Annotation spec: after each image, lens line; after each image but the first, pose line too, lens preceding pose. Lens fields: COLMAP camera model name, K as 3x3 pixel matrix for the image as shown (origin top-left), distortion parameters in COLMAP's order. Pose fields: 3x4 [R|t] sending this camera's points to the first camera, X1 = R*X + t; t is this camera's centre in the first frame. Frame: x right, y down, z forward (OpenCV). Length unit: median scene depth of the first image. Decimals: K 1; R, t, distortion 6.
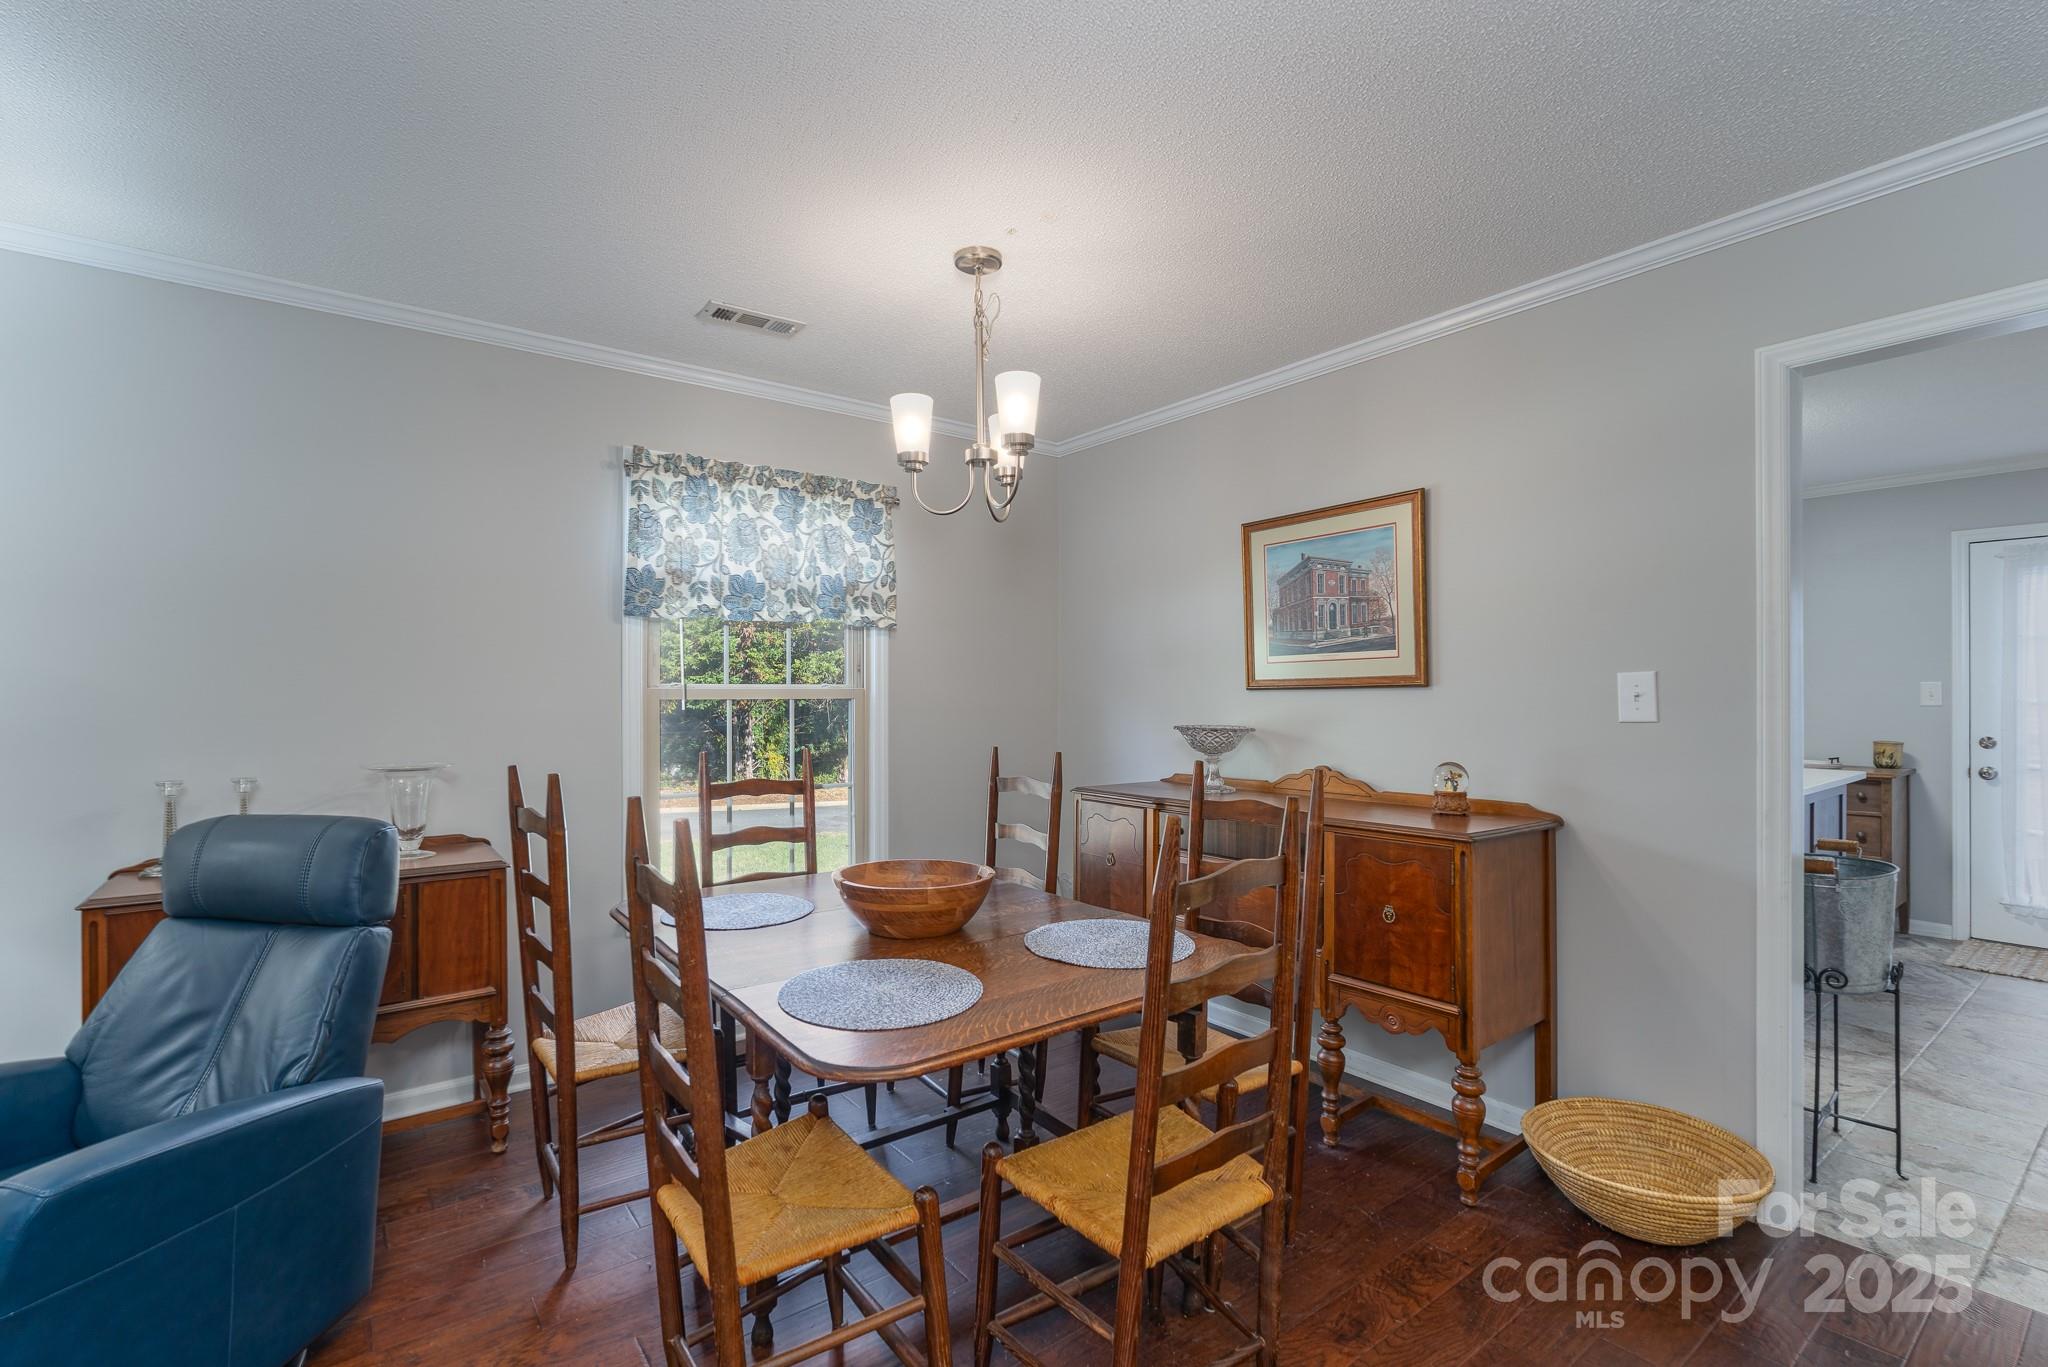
lens RADIAL K [[914.5, 0, 1020.0], [0, 914.5, 691.8], [0, 0, 1]] dist [-0.002367, 0.000695]
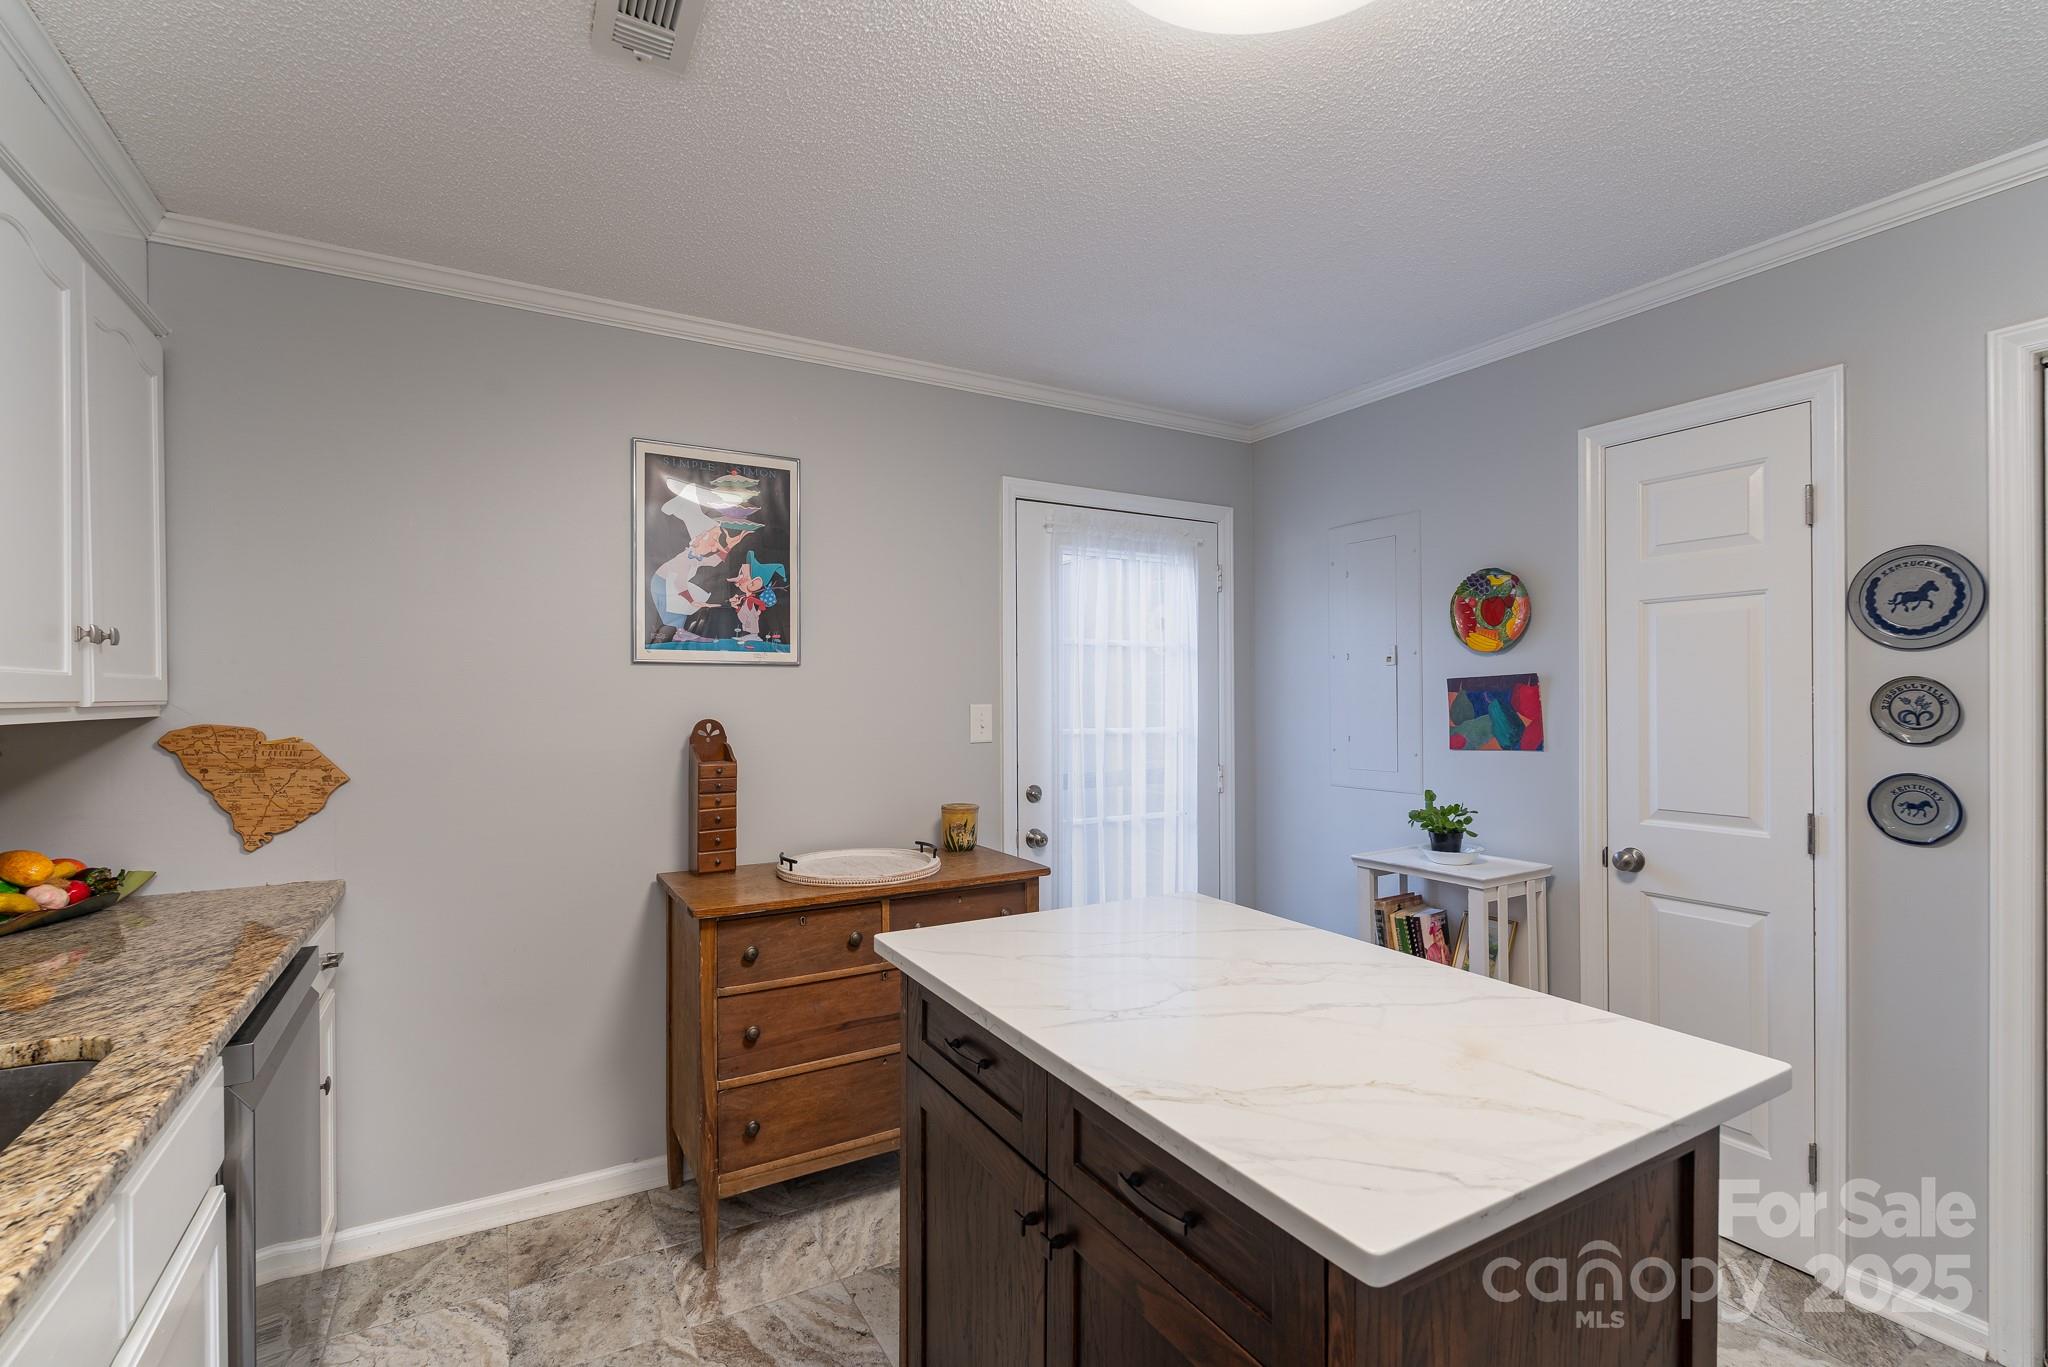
lens RADIAL K [[914.5, 0, 1023.4], [0, 914.5, 695.4], [0, 0, 1]] dist [-0.002367, 0.000695]
pose [[0.120801, 0.006112, 0.992658, 0.372525], [-0.002303, 0.999980, -0.005876, -0.014092], [-0.992674, -0.001576, 0.120813, 0.911678]]
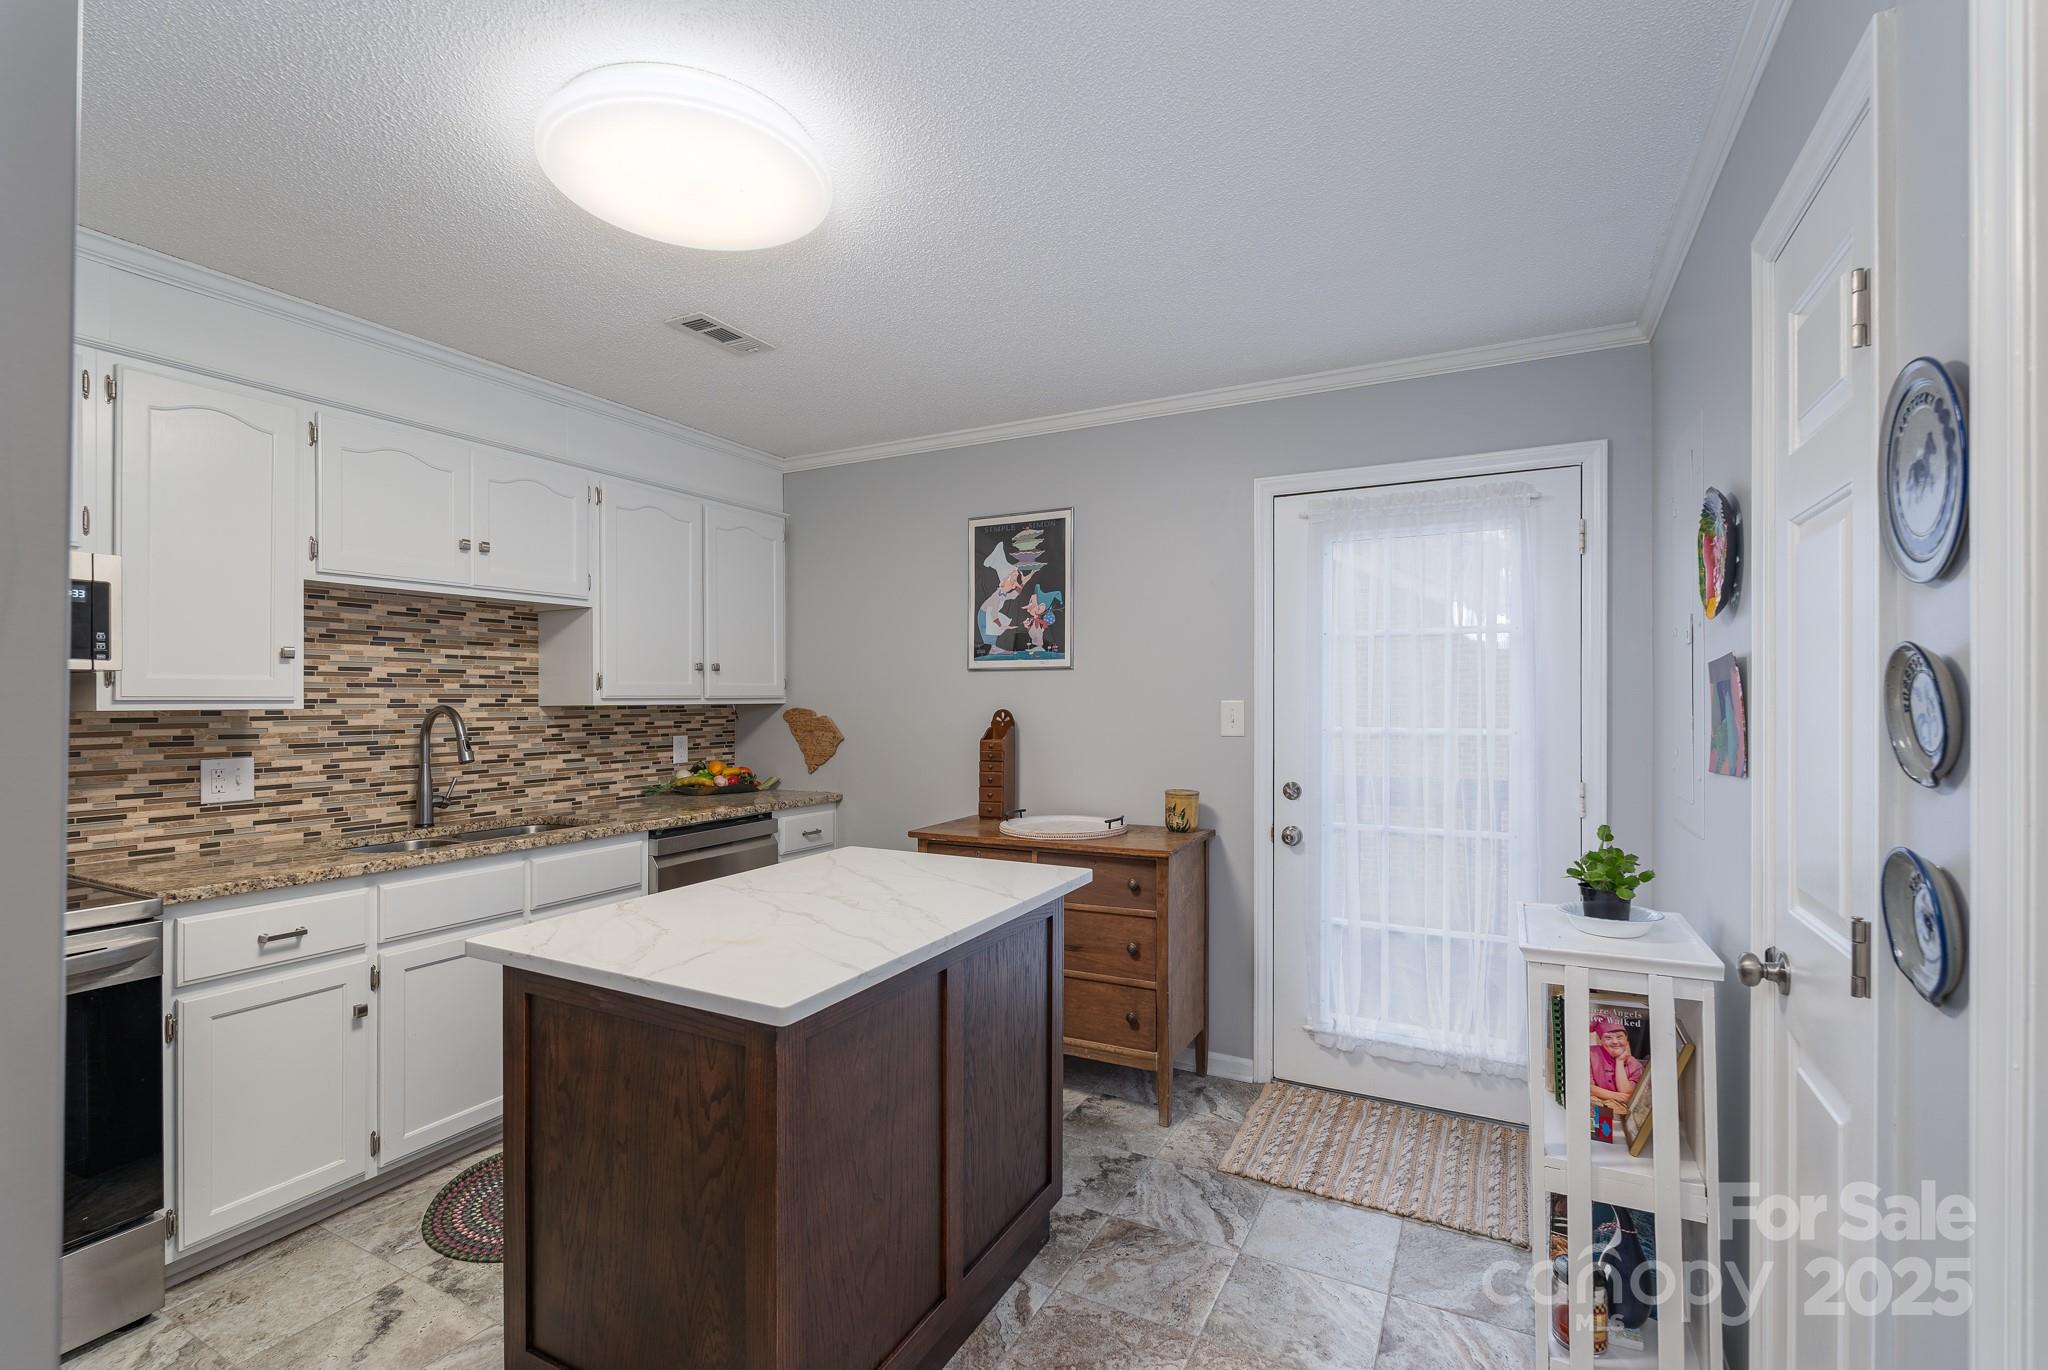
lens RADIAL K [[914.5, 0, 1027.2], [0, 914.5, 692.5], [0, 0, 1]] dist [-0.002367, 0.000695]
pose [[0.902302, 0.005354, 0.431070, 0.580861], [-0.003925, 0.999983, -0.004205, -0.013571], [-0.431086, 0.002103, 0.902309, 0.464427]]
